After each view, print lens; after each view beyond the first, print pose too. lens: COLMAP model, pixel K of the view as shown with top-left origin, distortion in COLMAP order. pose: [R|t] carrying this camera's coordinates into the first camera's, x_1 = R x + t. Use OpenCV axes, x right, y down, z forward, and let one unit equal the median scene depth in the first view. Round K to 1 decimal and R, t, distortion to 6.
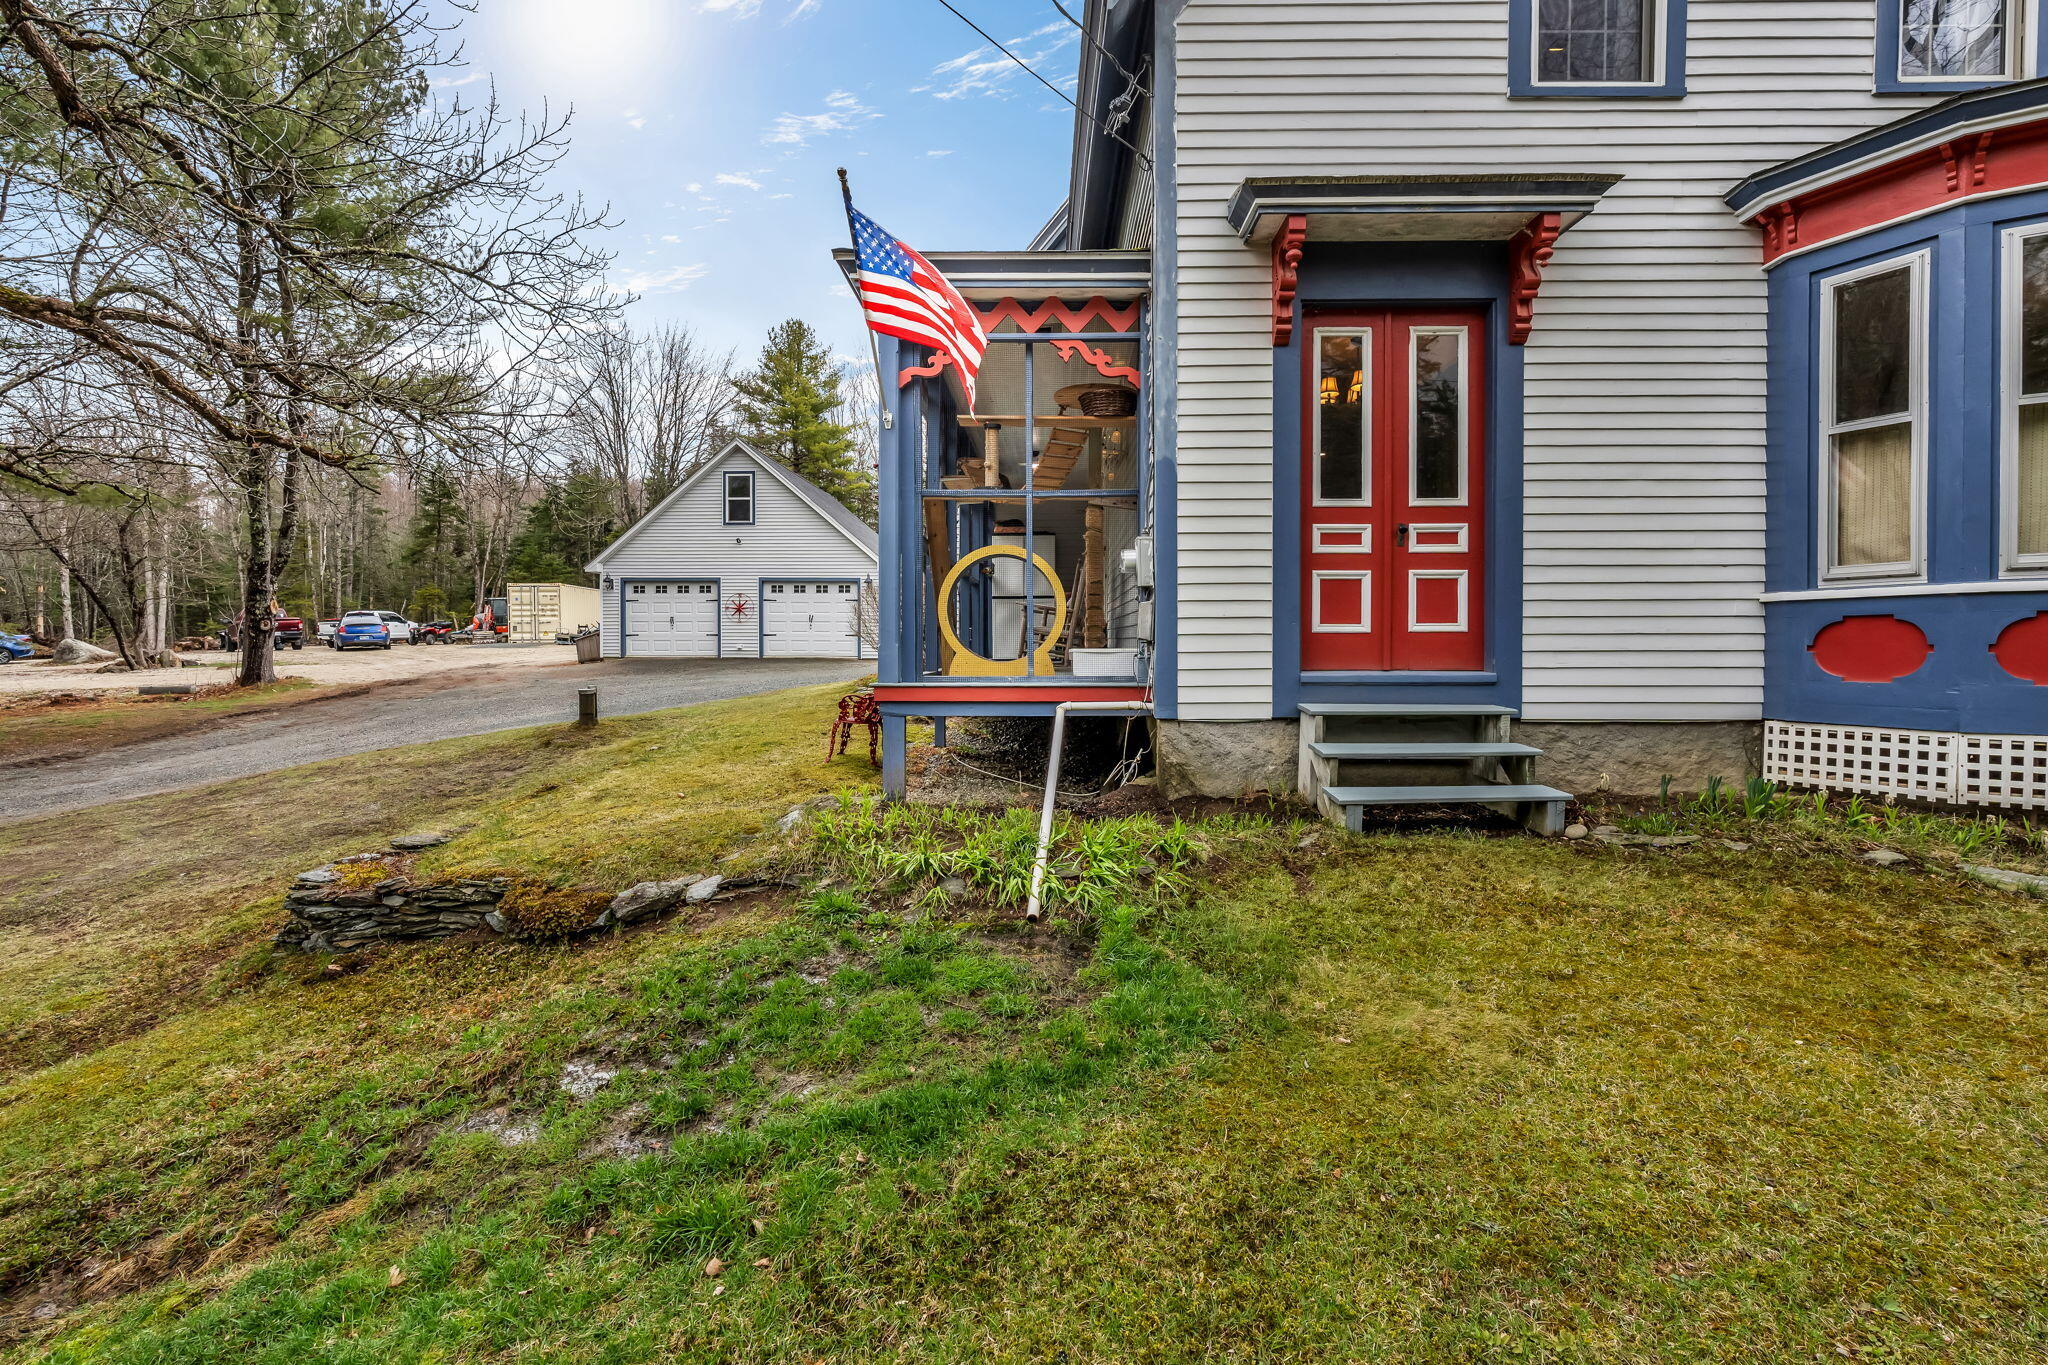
lens RADIAL K [[904.7, 0, 1025.1], [0, 904.7, 664.8], [0, 0, 1]] dist [-0.001814, -0.000379]
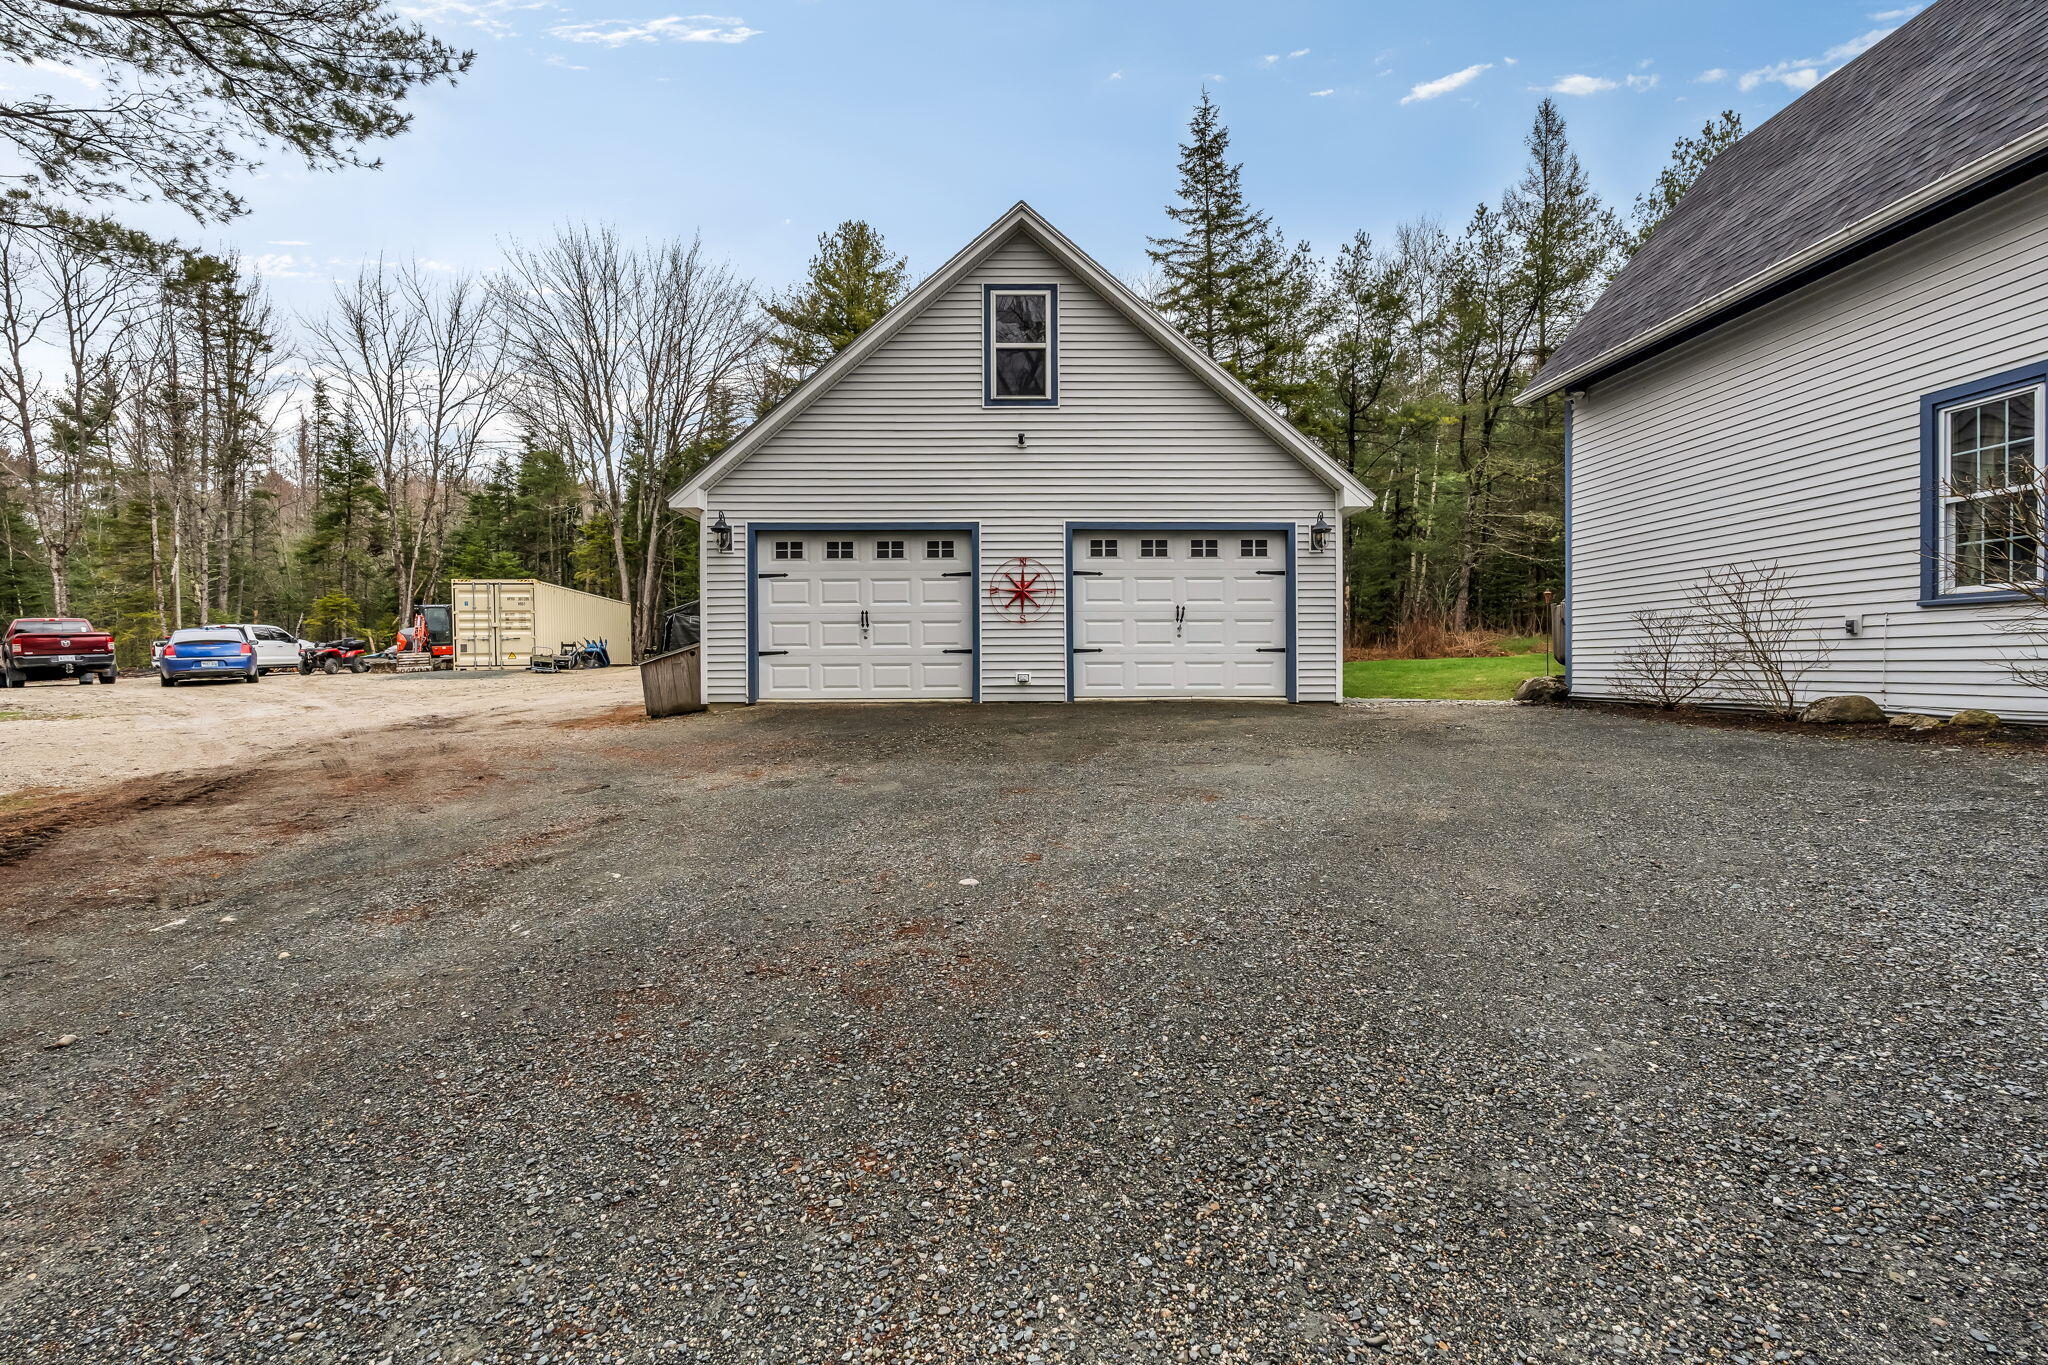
lens RADIAL K [[903.9, 0, 1024.0], [0, 903.9, 682.5], [0, 0, 1]] dist [-0.000318, -0.007041]
pose [[0.998113, -0.008325, 0.060834, -0.214038], [0.008638, 0.999951, -0.004876, -0.009541], [-0.060790, 0.005392, 0.998136, 0.346806]]
